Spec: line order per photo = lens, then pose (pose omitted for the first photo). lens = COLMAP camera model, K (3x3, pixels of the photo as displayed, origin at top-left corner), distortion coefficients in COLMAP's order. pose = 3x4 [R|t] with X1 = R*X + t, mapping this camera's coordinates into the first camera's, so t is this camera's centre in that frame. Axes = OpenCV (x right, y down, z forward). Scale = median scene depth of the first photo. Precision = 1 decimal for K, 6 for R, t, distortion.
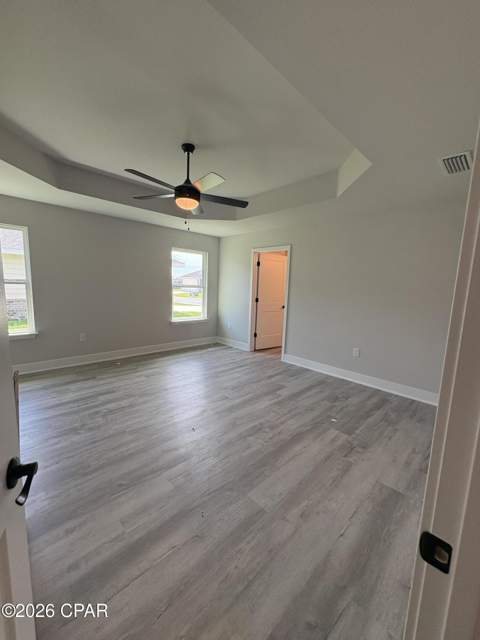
lens RADIAL K [[255.8, 0, 239.3], [0, 255.8, 319.1], [0, 0, 1]] dist [0.000467, 0.000052]
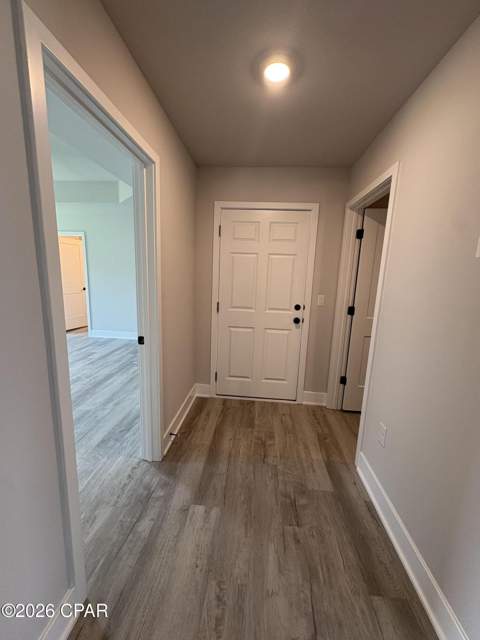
lens RADIAL K [[255.8, 0, 239.3], [0, 255.8, 319.1], [0, 0, 1]] dist [0.000467, 0.000052]
pose [[0.752152, -0.121224, 0.647744, -0.083652], [0.076493, 0.992351, 0.096894, 0.043234], [-0.654536, -0.023332, 0.755671, -0.406750]]
